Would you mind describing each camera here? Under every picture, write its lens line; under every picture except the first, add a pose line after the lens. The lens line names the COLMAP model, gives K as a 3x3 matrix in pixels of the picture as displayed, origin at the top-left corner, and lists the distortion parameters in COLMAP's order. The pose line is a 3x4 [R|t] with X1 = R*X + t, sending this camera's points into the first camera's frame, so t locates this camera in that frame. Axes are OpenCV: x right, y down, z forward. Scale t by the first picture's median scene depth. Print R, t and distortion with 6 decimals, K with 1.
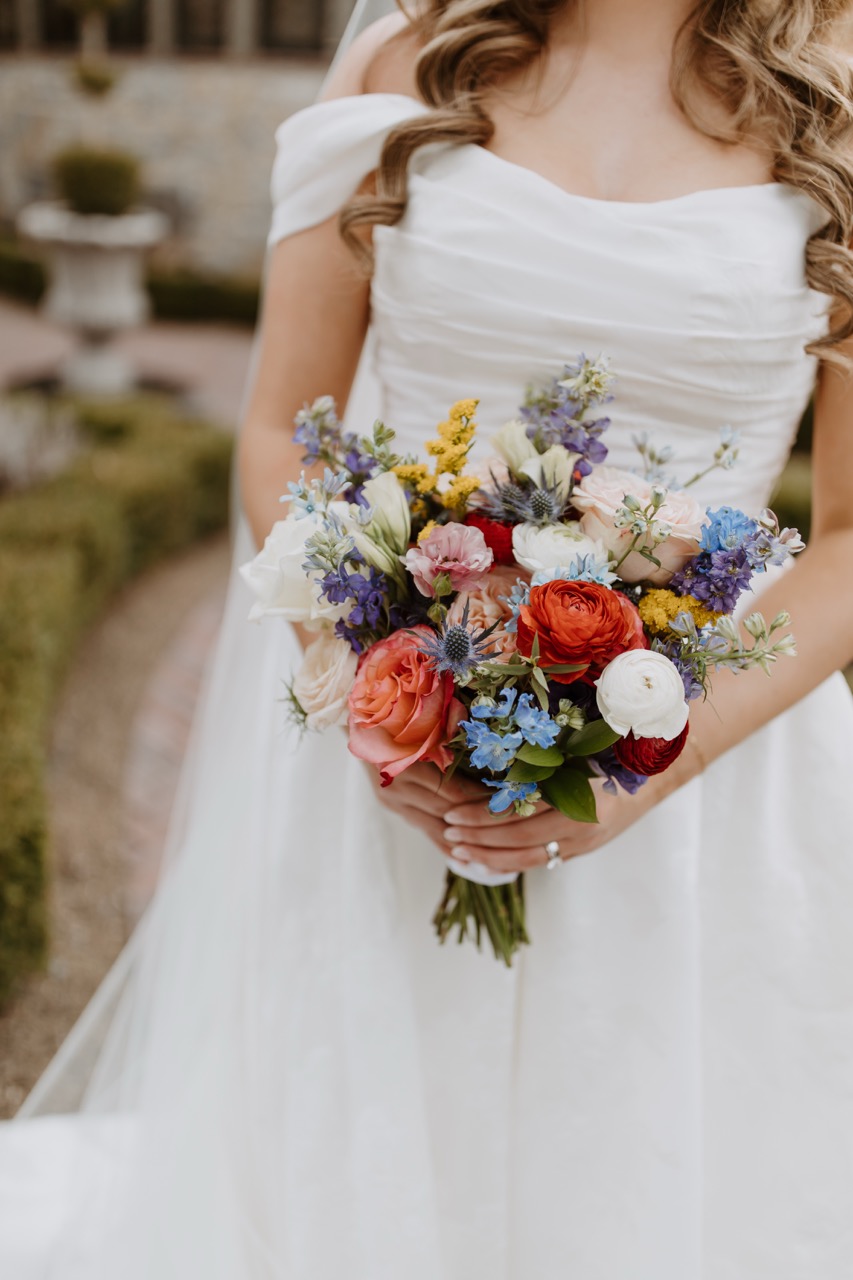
lens RADIAL K [[1310.4, 0, 426.5], [0, 1310.4, 640.0], [0, 0, 1]] dist [0.003128, 0.000306]
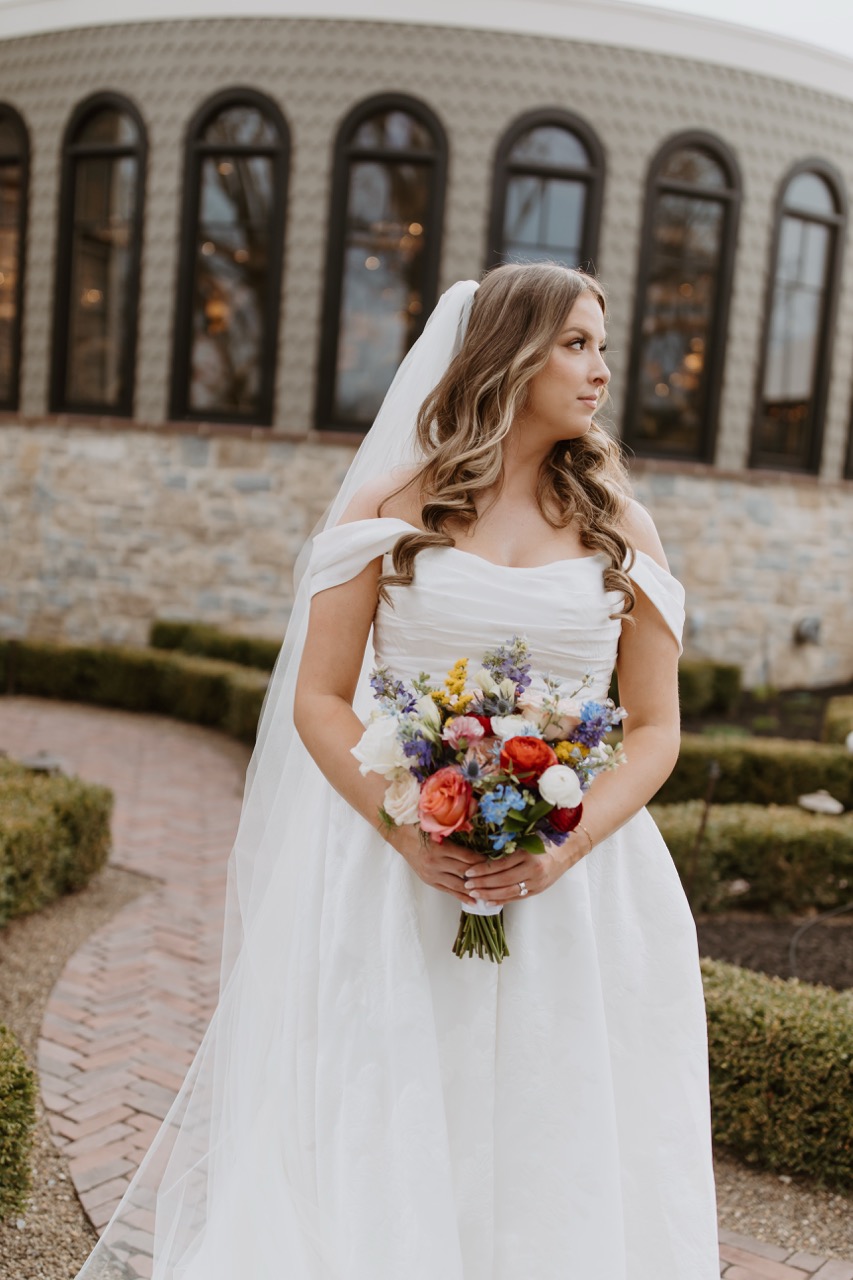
lens RADIAL K [[1310.4, 0, 426.5], [0, 1310.4, 640.0], [0, 0, 1]] dist [0.003128, 0.000306]
pose [[0.993592, -0.050608, 0.101062, -0.240339], [0.071898, 0.972925, -0.219654, 0.245392], [-0.087210, 0.225513, 0.970329, -1.039172]]
